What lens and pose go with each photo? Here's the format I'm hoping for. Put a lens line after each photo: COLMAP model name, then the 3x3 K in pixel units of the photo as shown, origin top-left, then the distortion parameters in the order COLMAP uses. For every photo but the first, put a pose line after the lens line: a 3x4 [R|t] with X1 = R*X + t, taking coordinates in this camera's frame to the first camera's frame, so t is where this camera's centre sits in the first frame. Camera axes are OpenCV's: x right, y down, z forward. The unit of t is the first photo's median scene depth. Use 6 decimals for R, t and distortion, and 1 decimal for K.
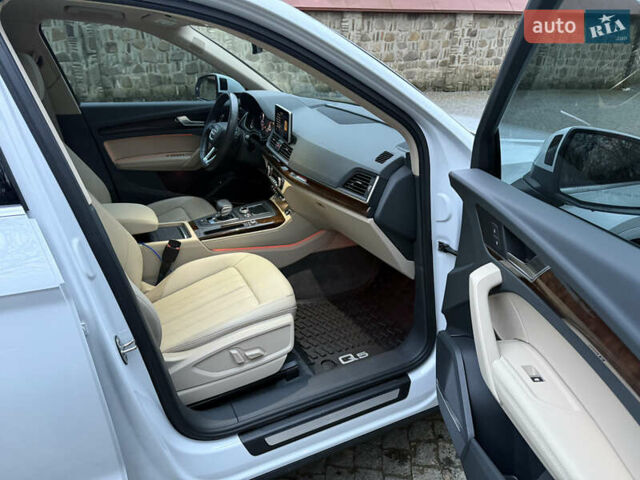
lens RADIAL K [[450.7, 0, 321.6], [0, 450.7, 243.3], [0, 0, 1]] dist [0.040014, -0.053511]
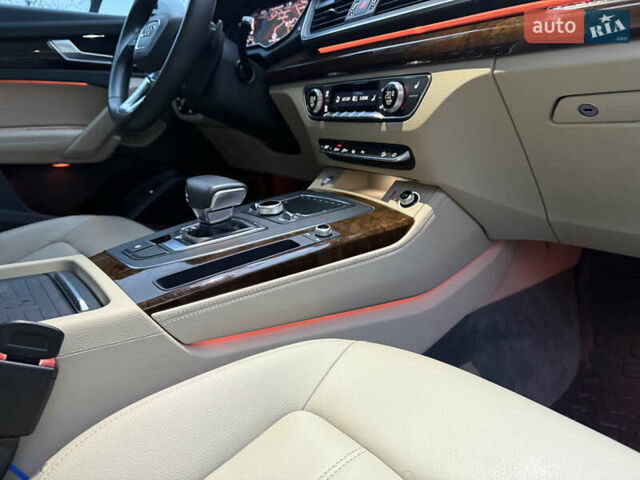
lens RADIAL K [[450.7, 0, 314.4], [0, 450.7, 237.6], [0, 0, 1]] dist [0.040014, -0.053511]
pose [[0.978012, -0.081785, 0.191843, -0.213313], [0.106002, 0.987152, -0.119562, -0.007561], [-0.179600, 0.137269, 0.974116, 0.702110]]
